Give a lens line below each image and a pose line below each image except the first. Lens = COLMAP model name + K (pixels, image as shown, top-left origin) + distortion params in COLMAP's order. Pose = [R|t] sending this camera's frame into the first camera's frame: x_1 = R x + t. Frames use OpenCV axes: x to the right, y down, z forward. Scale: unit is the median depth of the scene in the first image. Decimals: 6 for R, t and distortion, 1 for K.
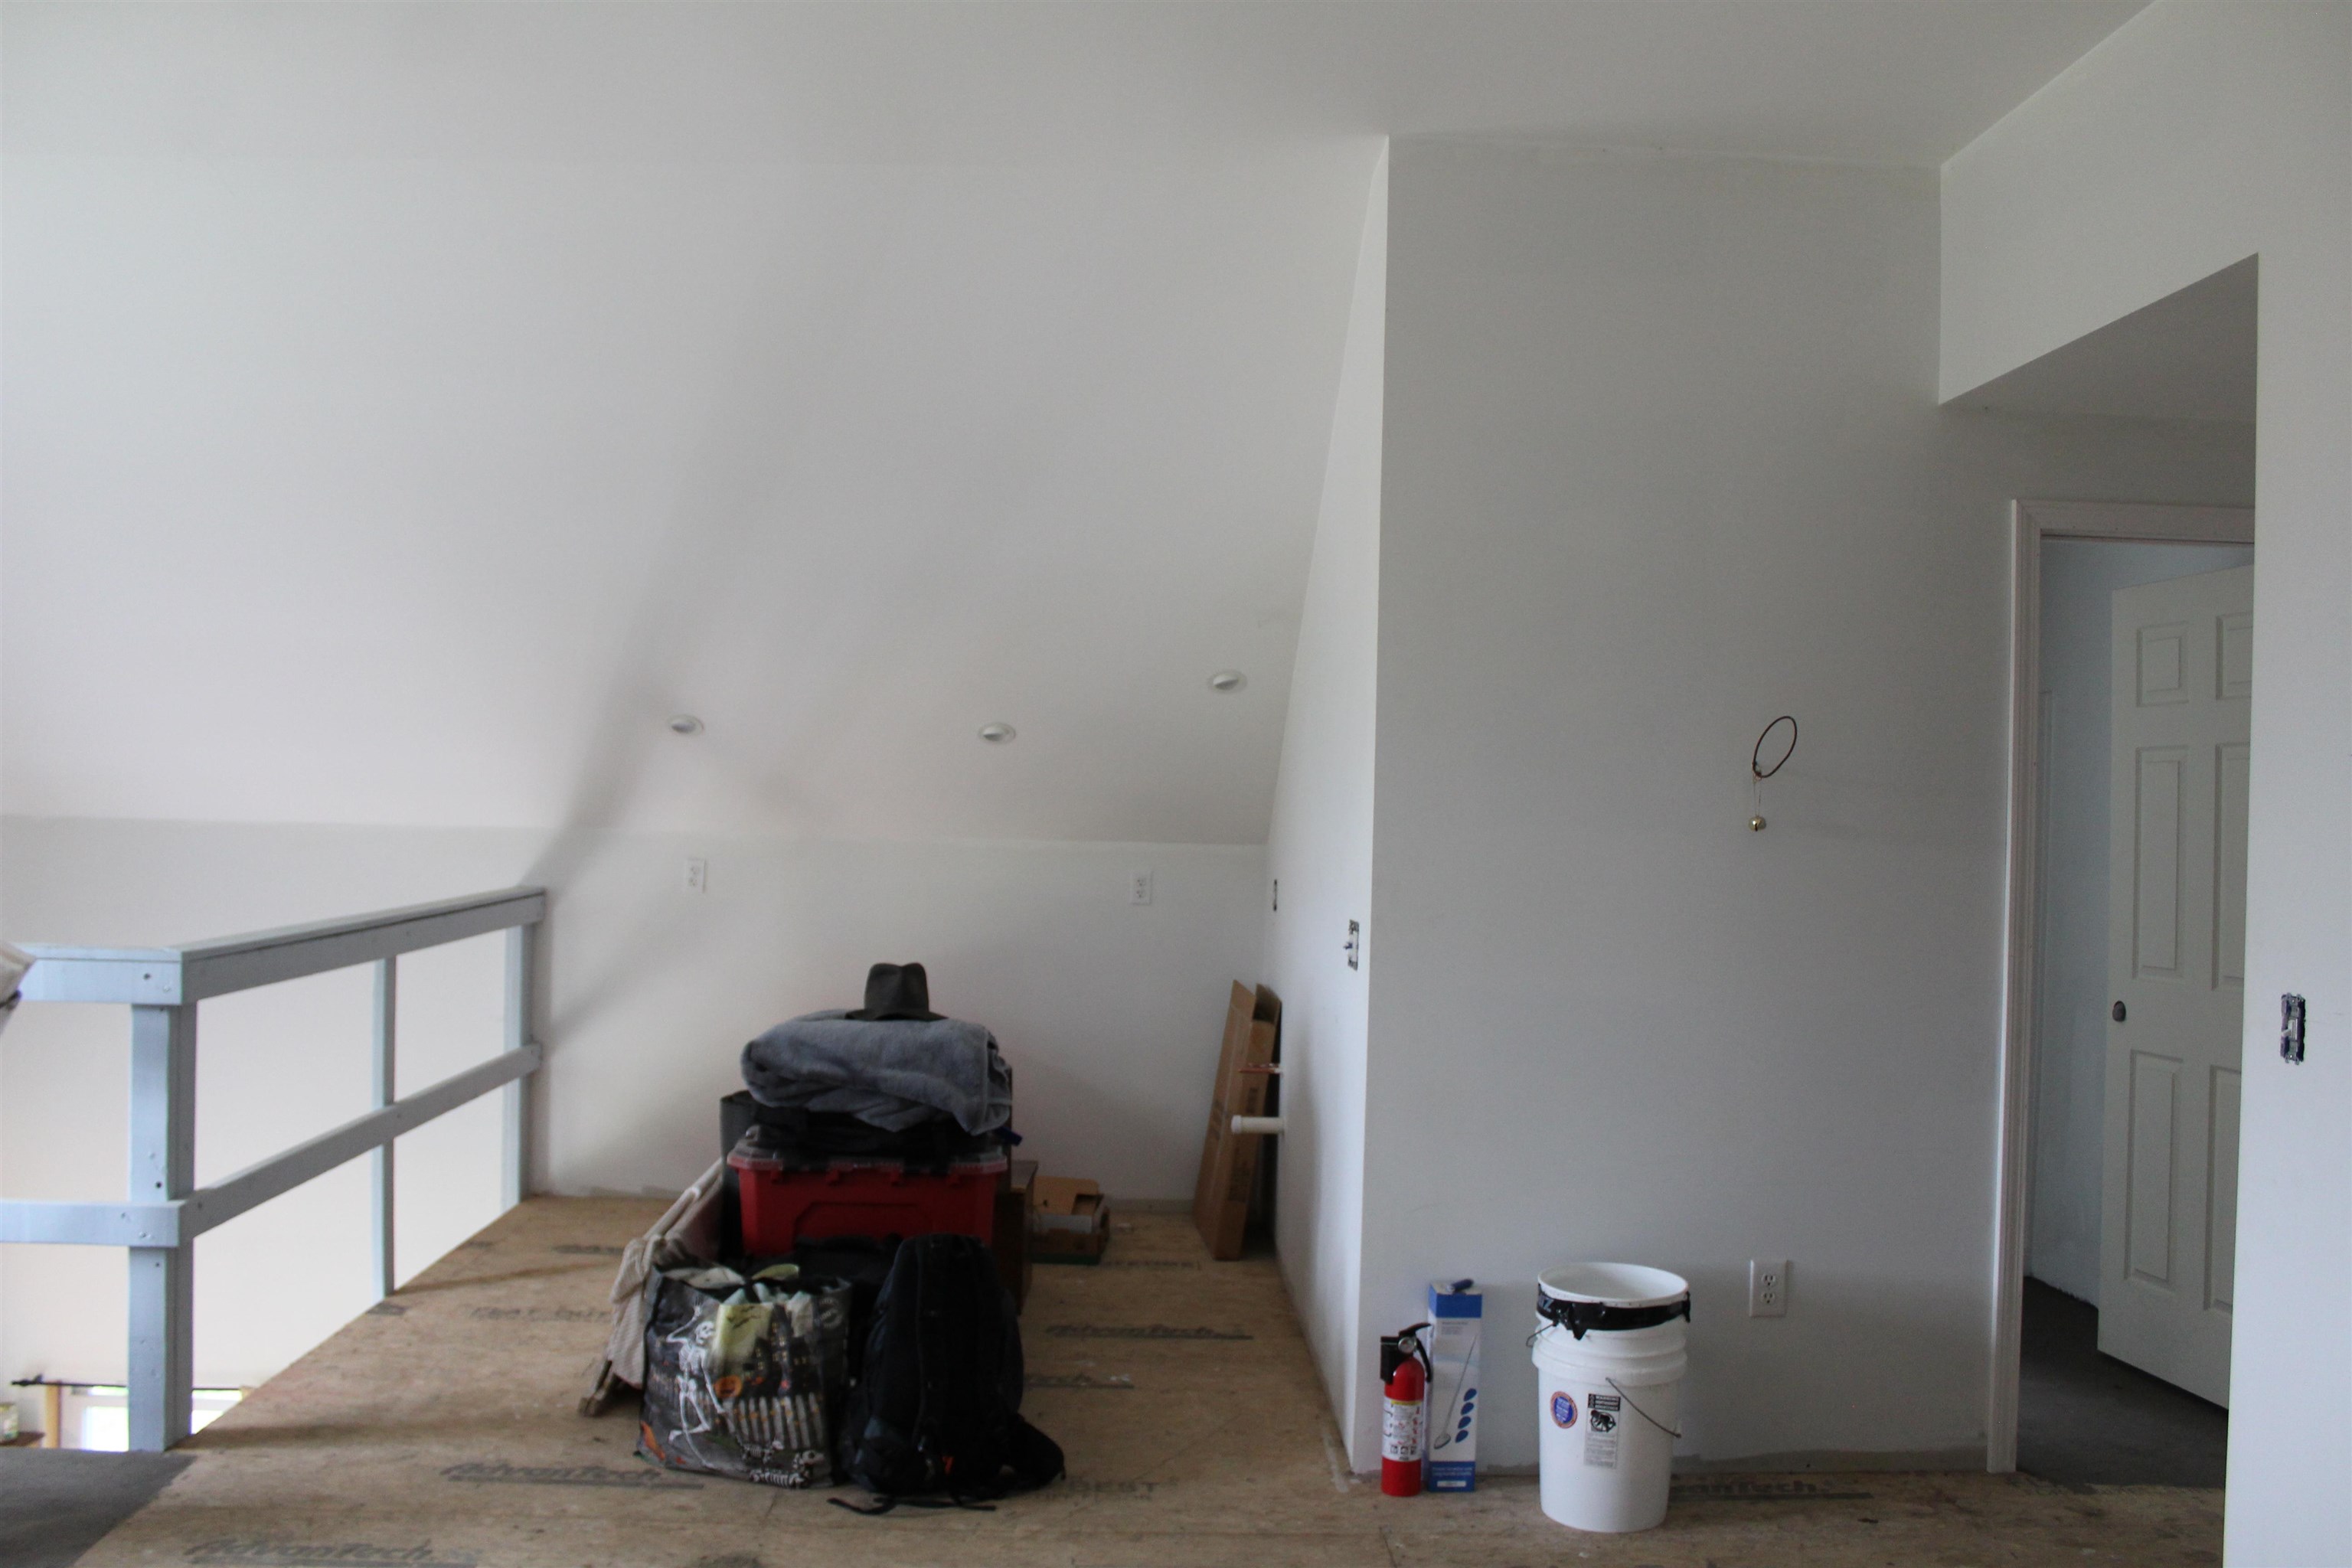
lens RADIAL K [[1959.5, 0, 1180.6], [0, 1959.5, 789.2], [0, 0, 1]] dist [-0.144598, 0.117777]
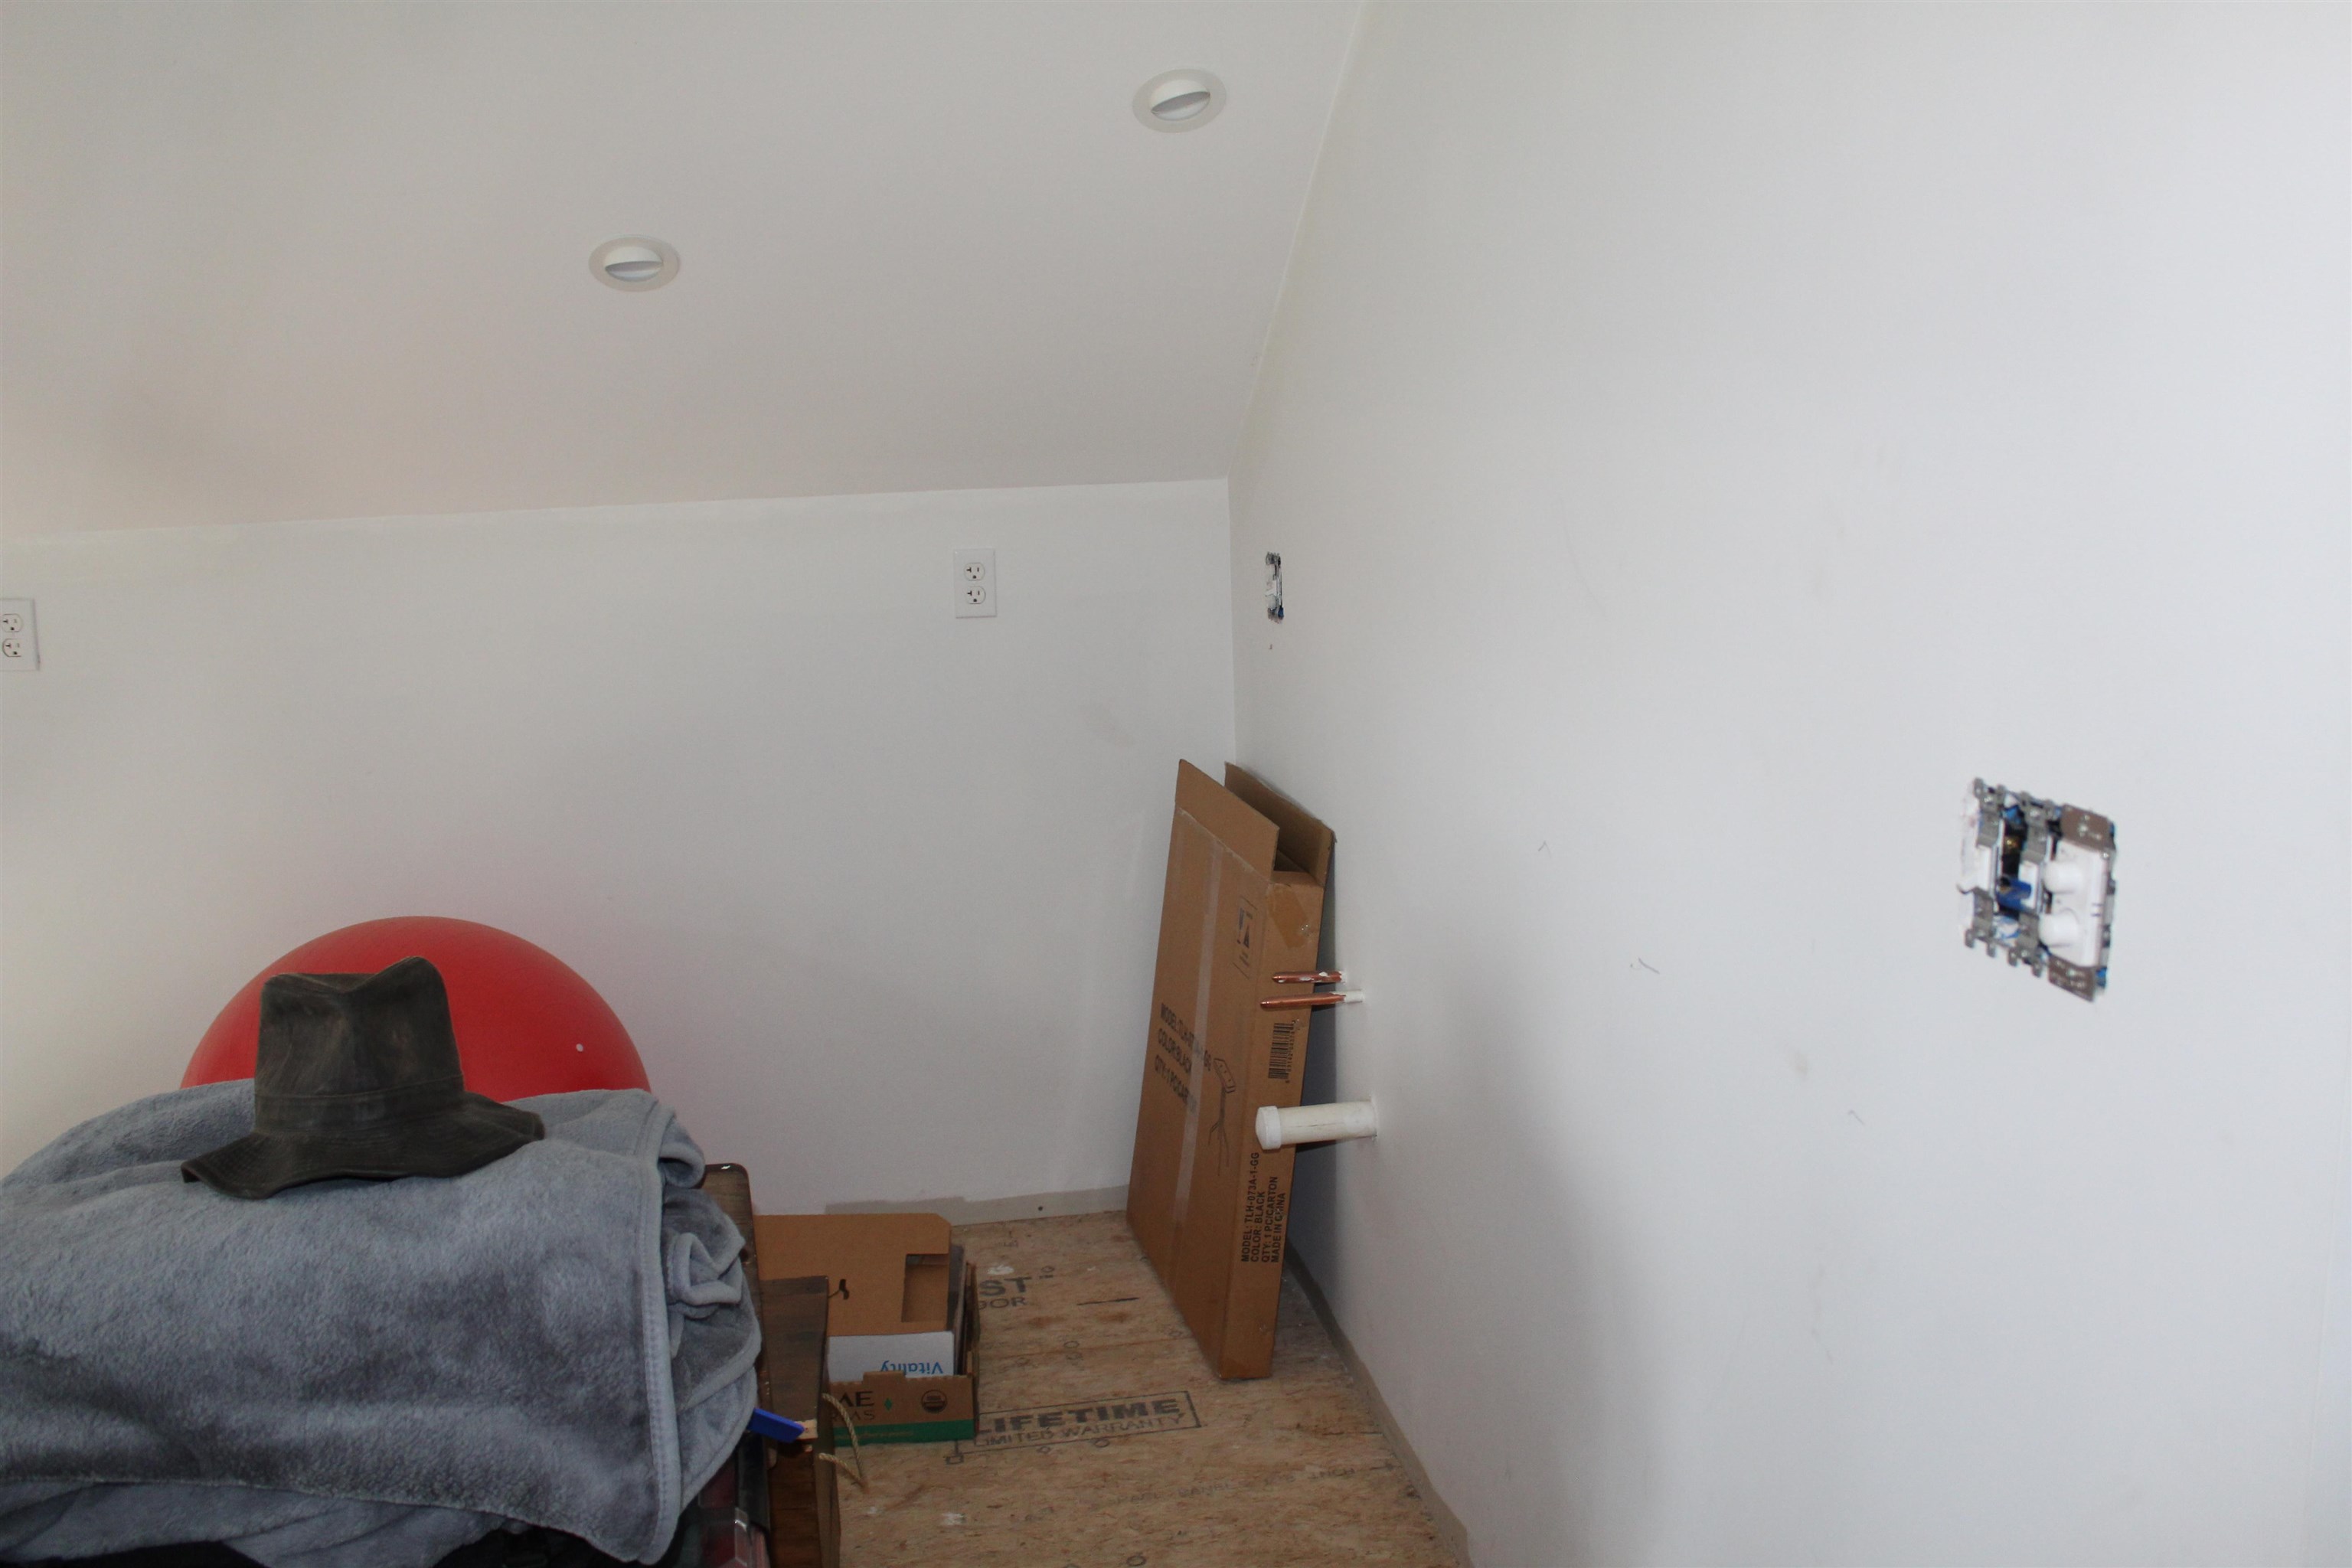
lens RADIAL K [[1959.5, 0, 1156.9], [0, 1959.5, 773.8], [0, 0, 1]] dist [-0.144598, 0.117777]
pose [[0.988791, -0.083617, 0.123691, -0.042989], [0.058454, 0.979133, 0.194630, 0.005801], [-0.137385, -0.185219, 0.973046, 0.572719]]
